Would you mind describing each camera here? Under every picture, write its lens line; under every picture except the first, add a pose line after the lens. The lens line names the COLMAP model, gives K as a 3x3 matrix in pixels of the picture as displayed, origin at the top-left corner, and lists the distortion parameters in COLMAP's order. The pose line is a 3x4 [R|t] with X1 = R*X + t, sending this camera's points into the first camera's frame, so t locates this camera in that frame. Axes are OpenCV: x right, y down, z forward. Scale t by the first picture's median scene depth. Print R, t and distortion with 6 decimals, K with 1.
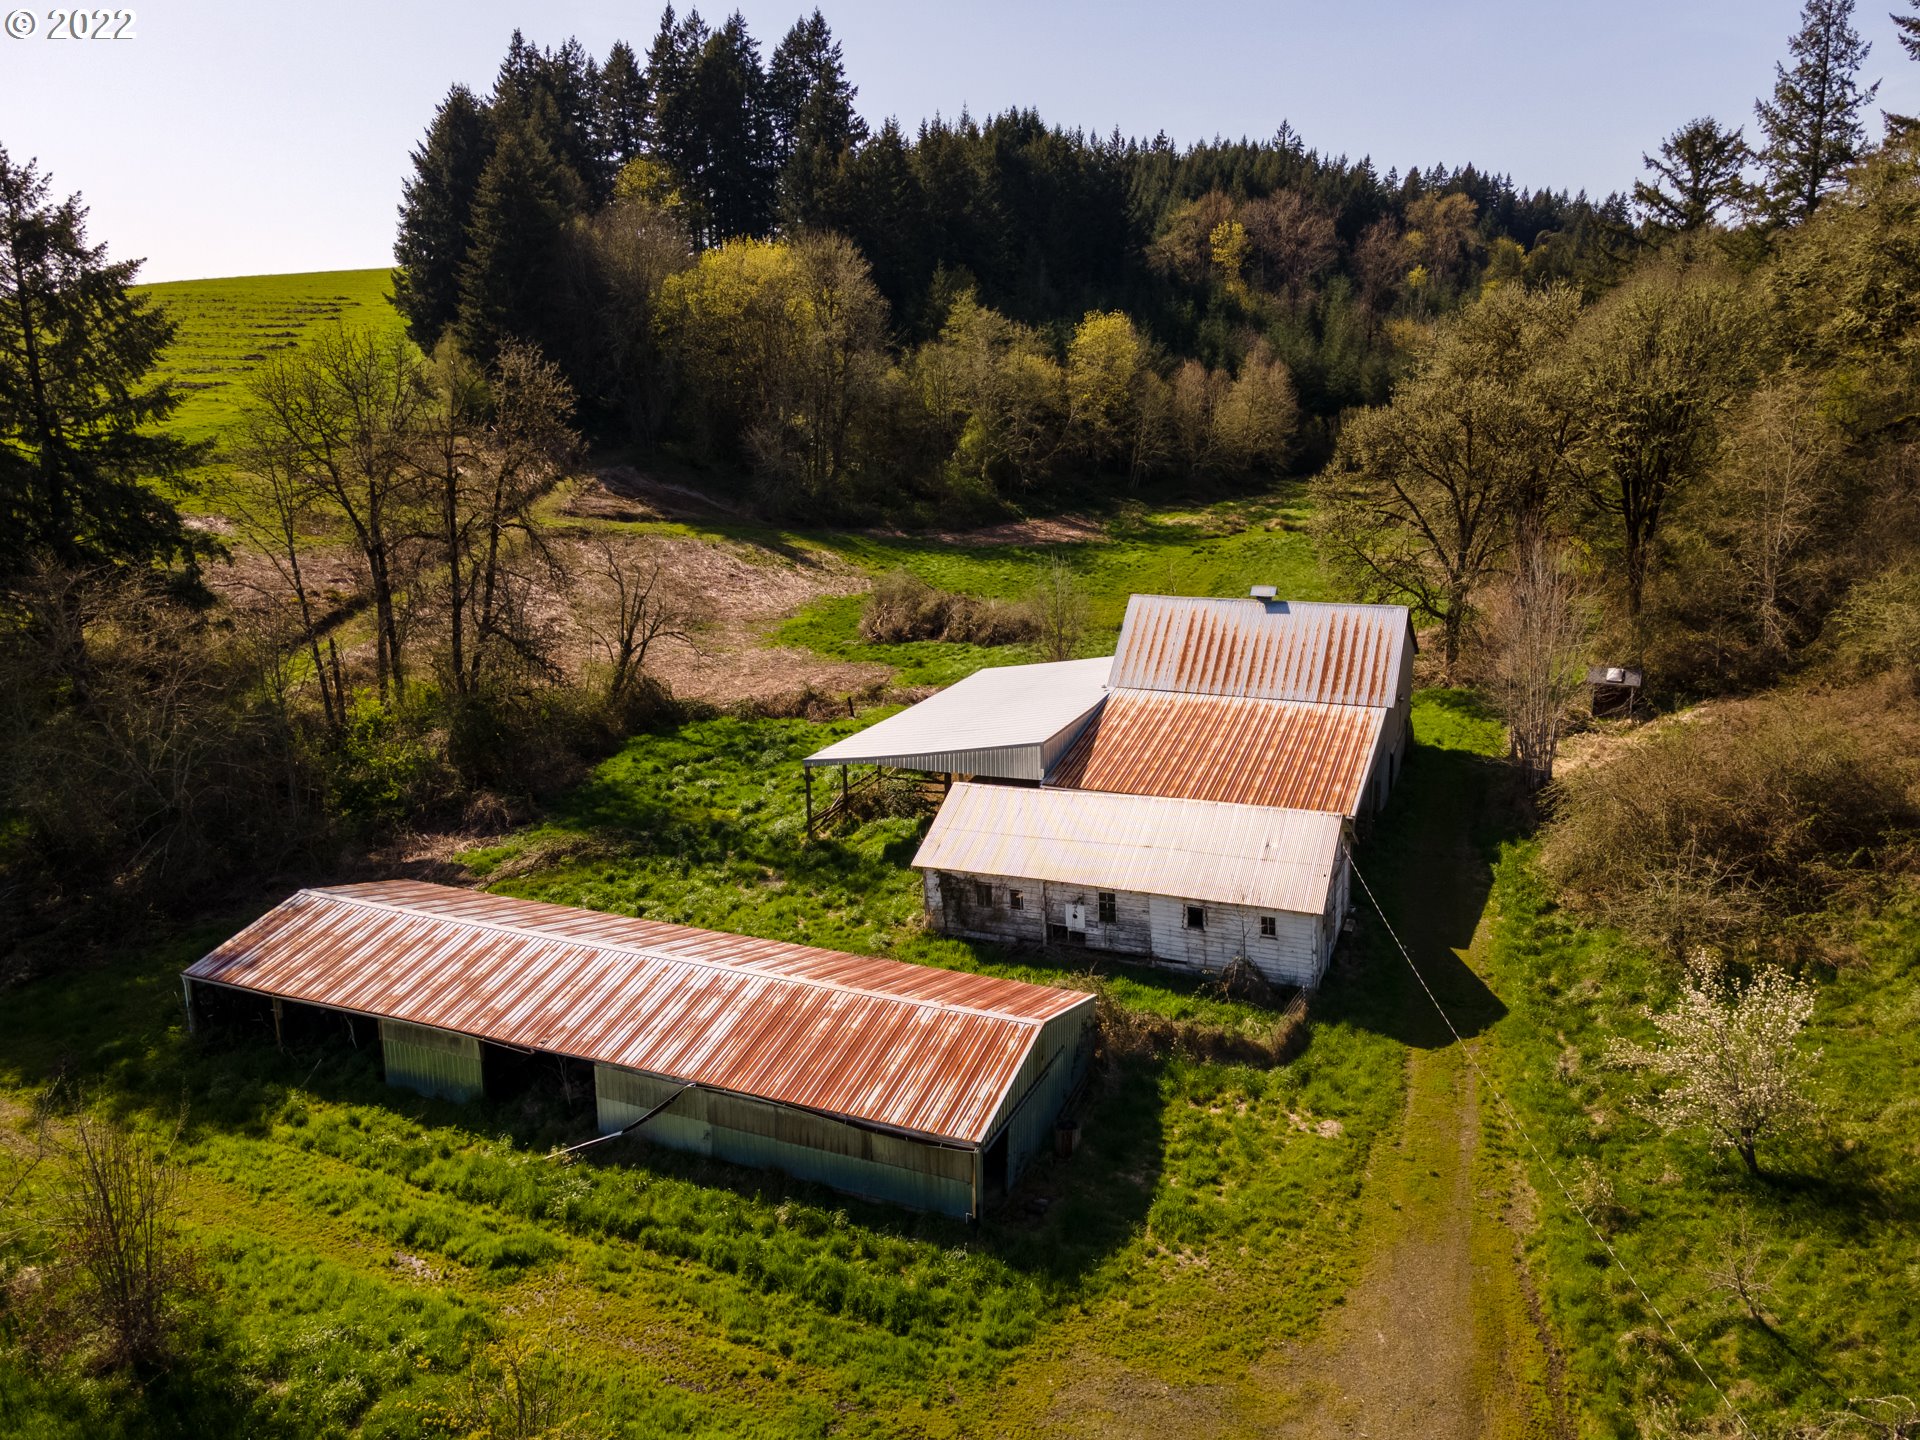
lens RADIAL K [[1401.5, 0, 962.4], [0, 1401.5, 709.7], [0, 0, 1]] dist [0.023476, 0.067402]
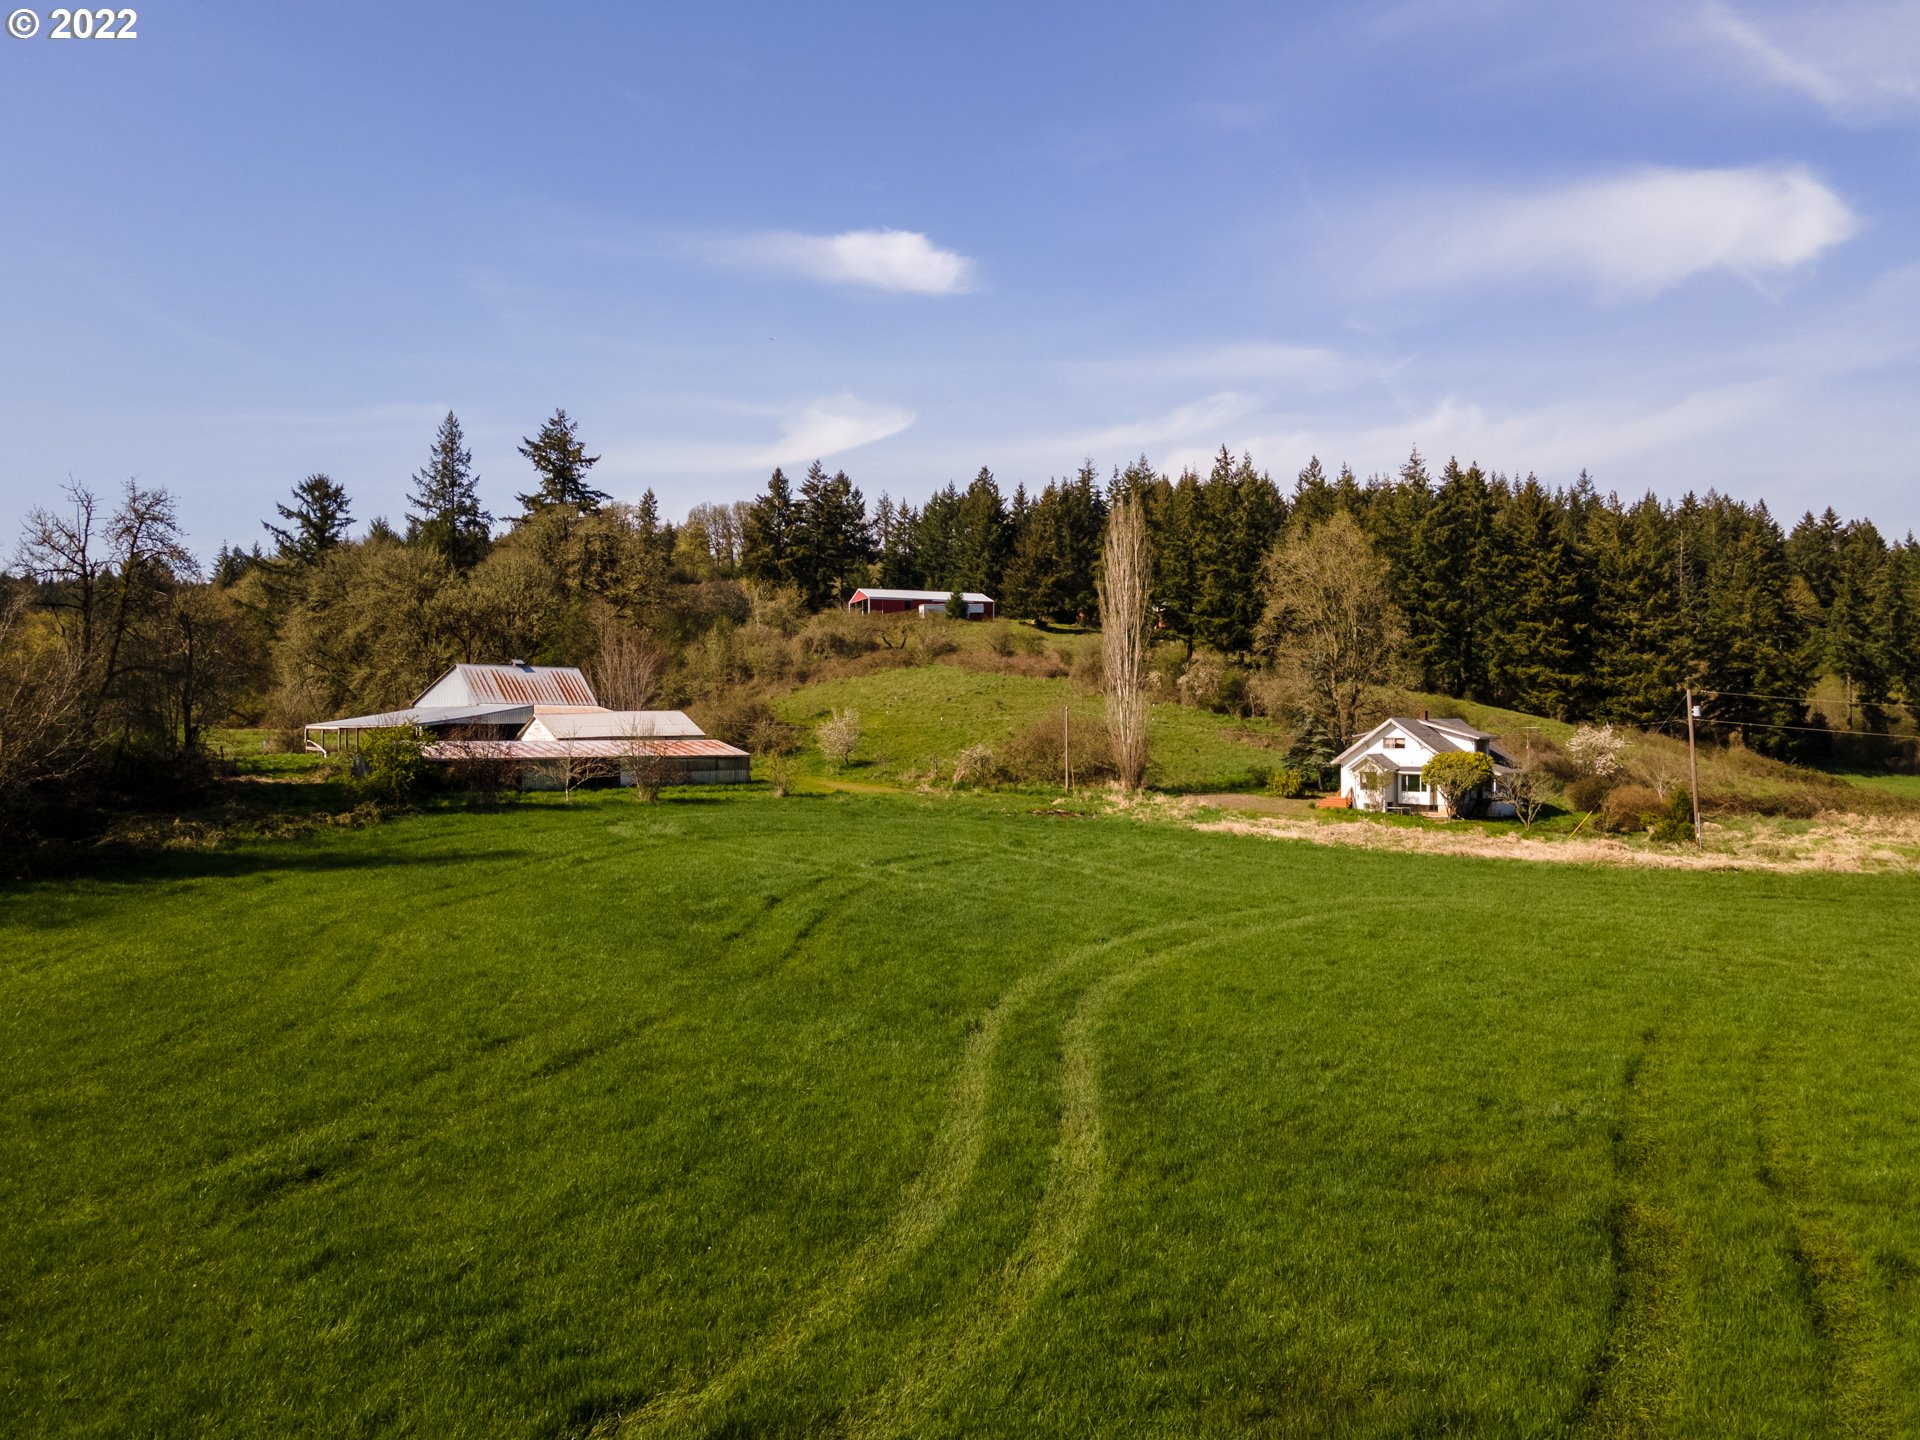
lens RADIAL K [[1401.5, 0, 962.4], [0, 1401.5, 709.7], [0, 0, 1]] dist [0.023476, 0.067402]
pose [[0.373153, 0.021534, 0.927520, -0.566236], [0.203158, 0.973571, -0.104336, 0.129473], [-0.905253, 0.227366, 0.358916, -0.129322]]
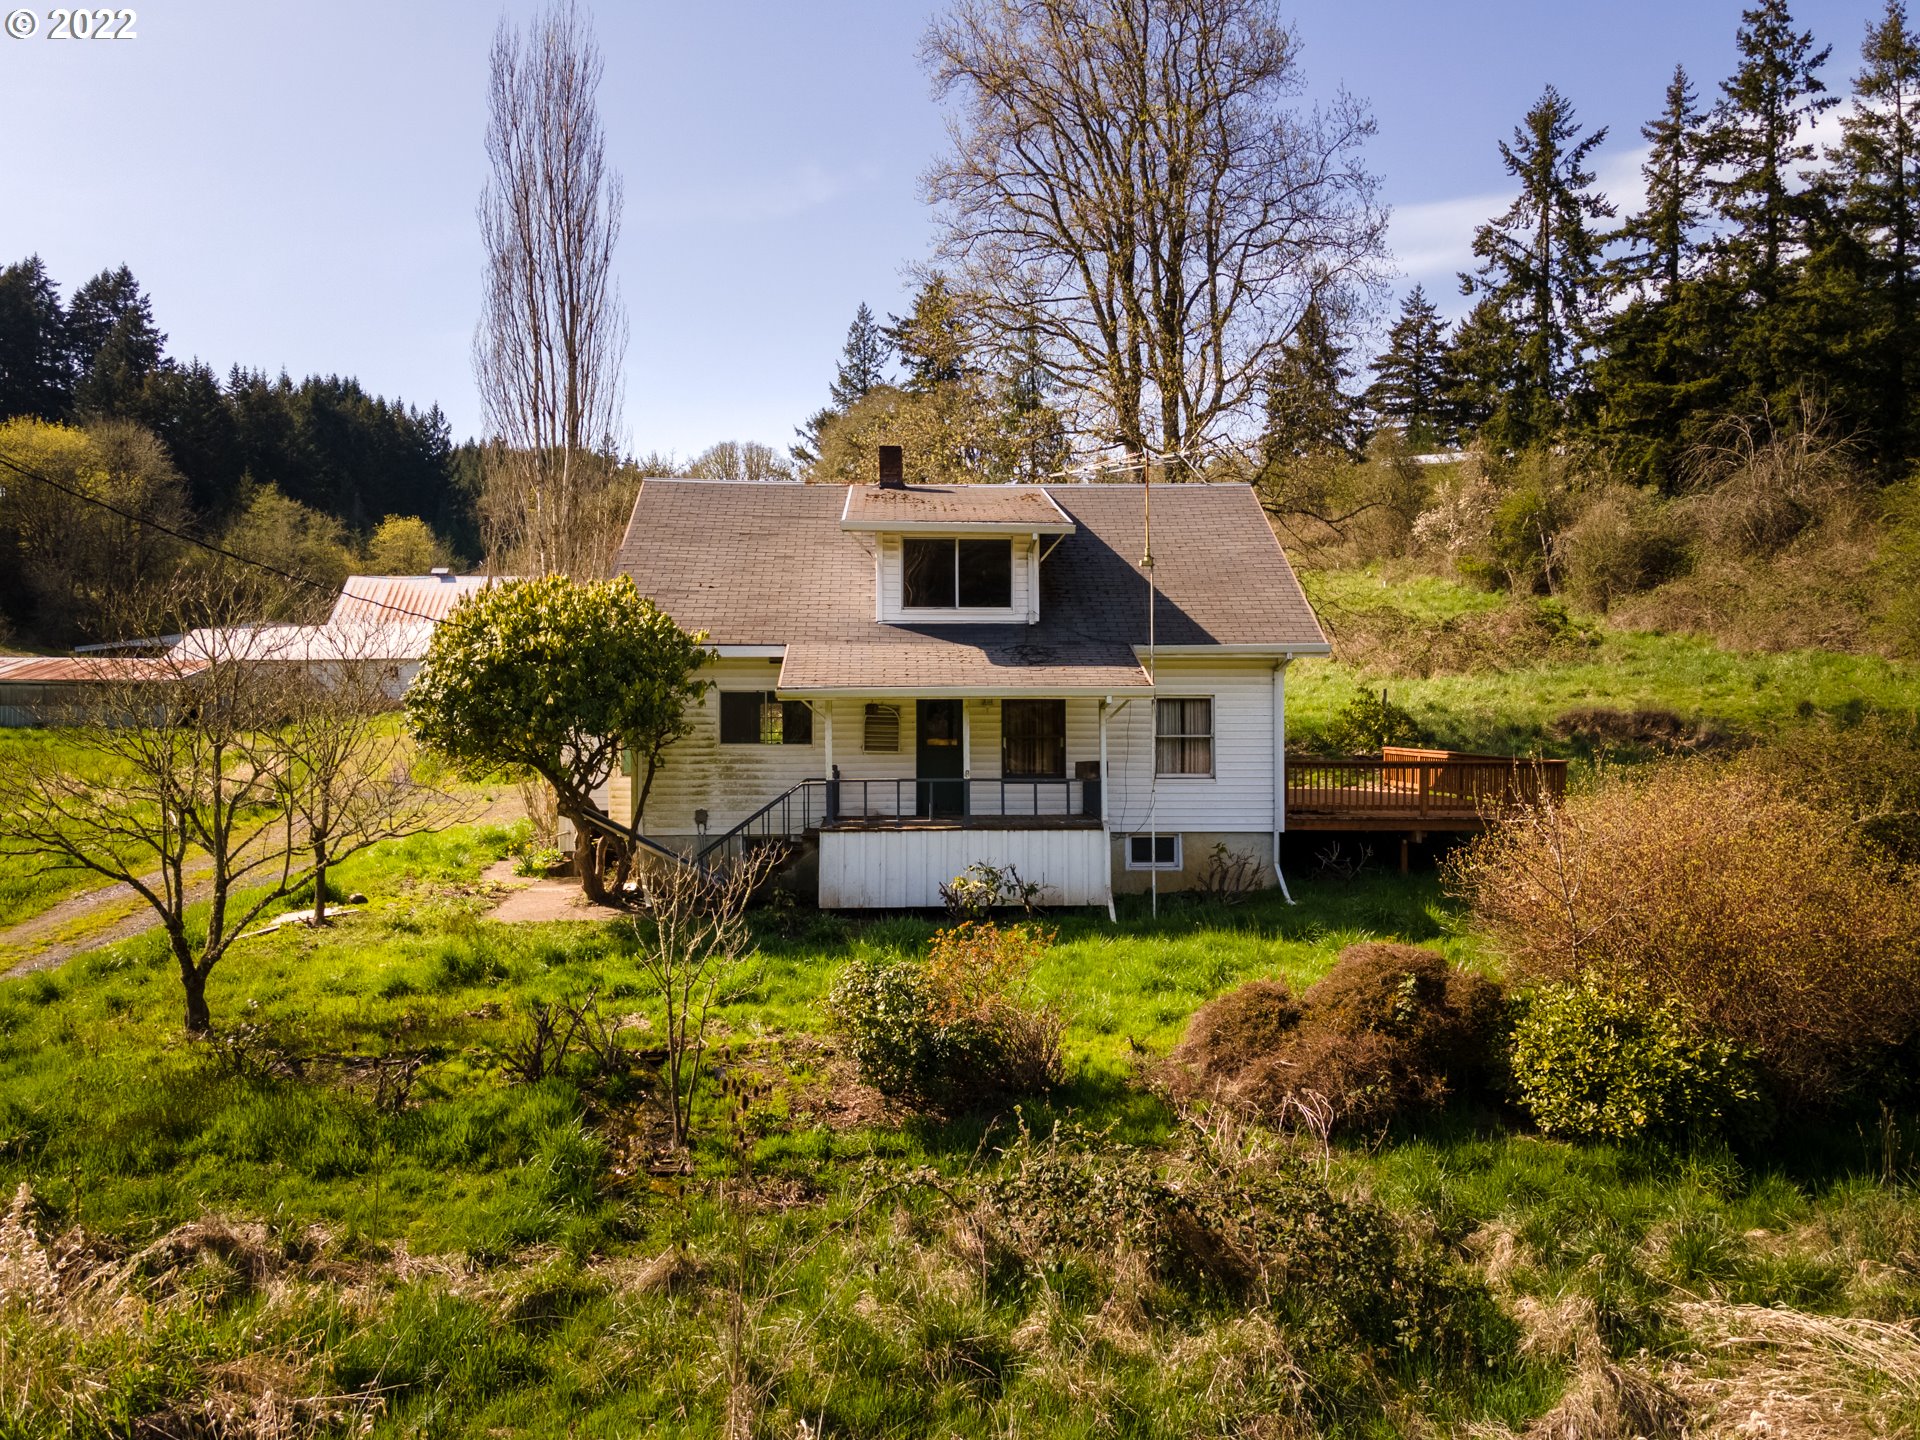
lens RADIAL K [[1401.5, 0, 962.4], [0, 1401.5, 709.7], [0, 0, 1]] dist [0.023476, 0.067402]
pose [[0.909069, 0.004820, 0.416619, 0.035146], [0.088398, 0.974937, -0.204166, 0.165739], [-0.407161, 0.222429, 0.885858, -0.221095]]
